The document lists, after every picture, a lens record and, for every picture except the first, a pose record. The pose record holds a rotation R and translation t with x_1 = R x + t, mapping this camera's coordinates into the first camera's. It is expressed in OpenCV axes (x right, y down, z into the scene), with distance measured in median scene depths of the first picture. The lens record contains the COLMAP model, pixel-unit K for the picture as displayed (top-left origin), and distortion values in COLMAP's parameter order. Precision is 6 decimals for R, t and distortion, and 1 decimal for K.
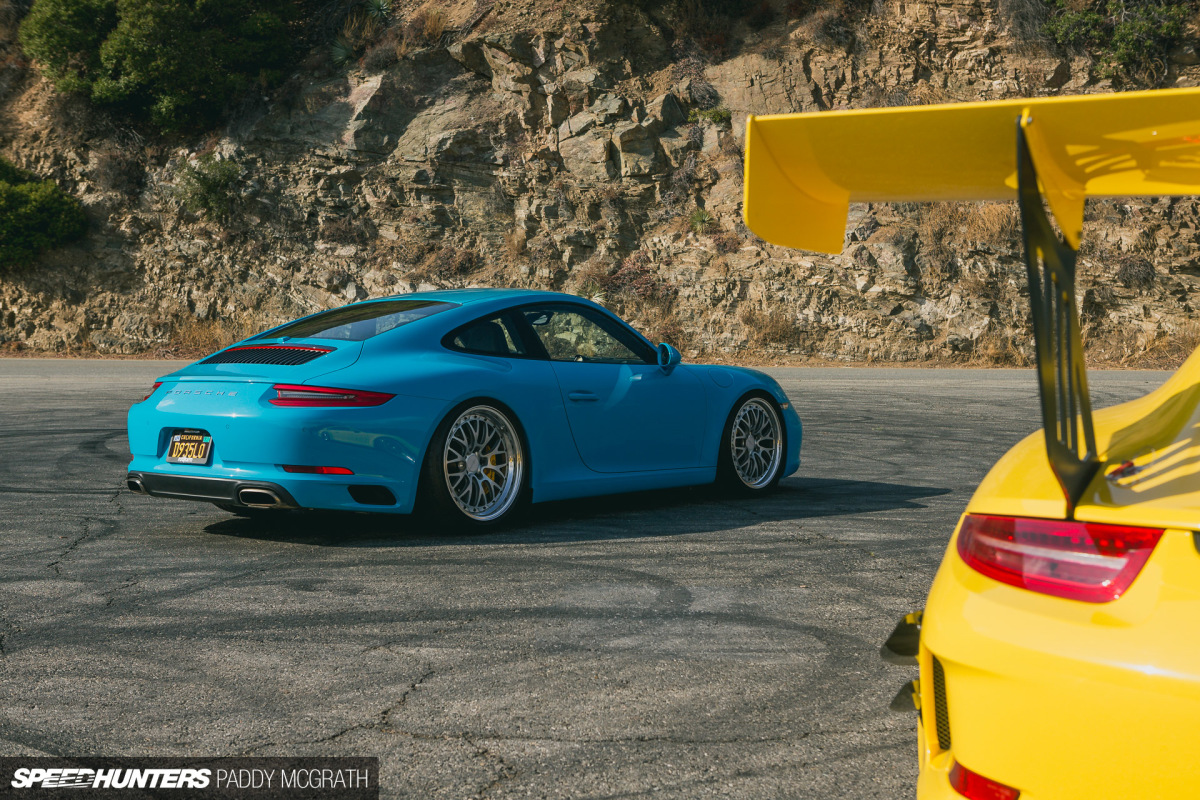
lens RADIAL K [[1528.6, 0, 600.0], [0, 1528.6, 400.0], [0, 0, 1]] dist [-0.023350, 0.045355]
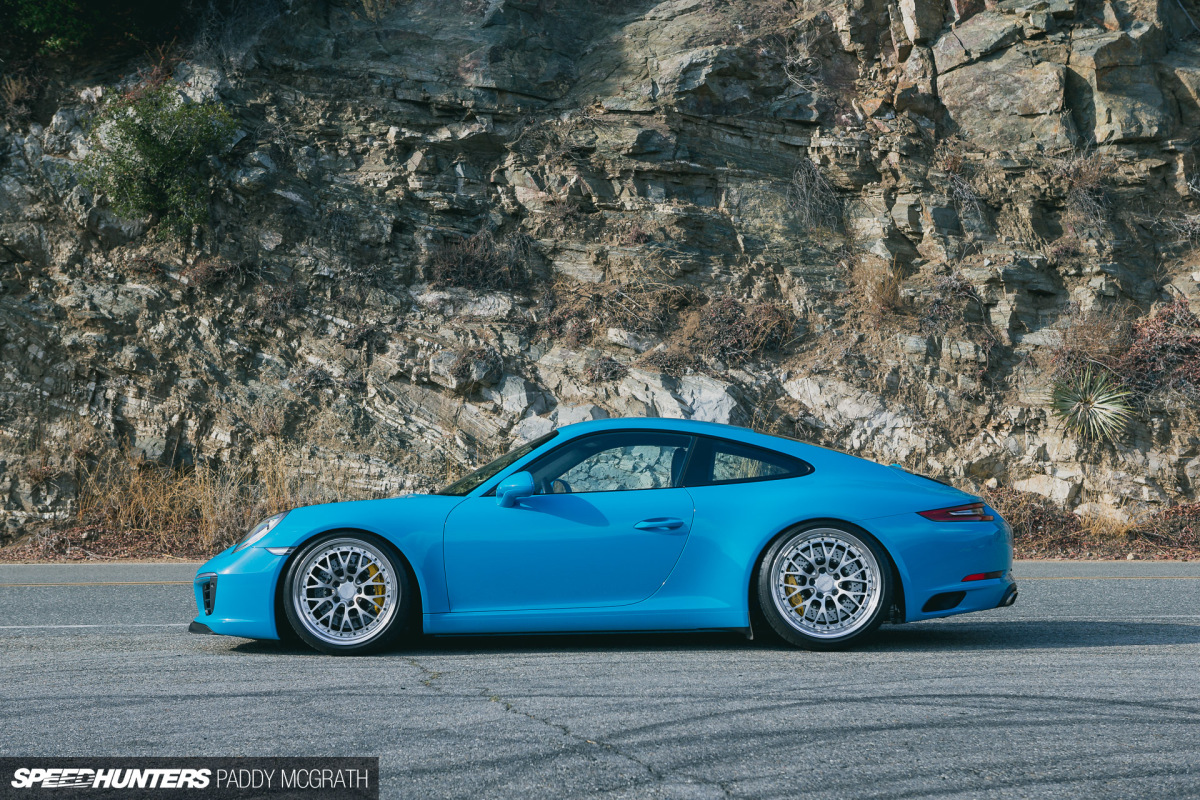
lens RADIAL K [[1884.4, 0, 600.0], [0, 1884.4, 400.0], [0, 0, 1]] dist [0.031119, 0.093629]
pose [[0.992699, -0.005311, 0.120498, -0.197935], [0.016846, 0.995344, -0.094908, -0.018216], [-0.119433, 0.096245, 0.988166, 0.455630]]
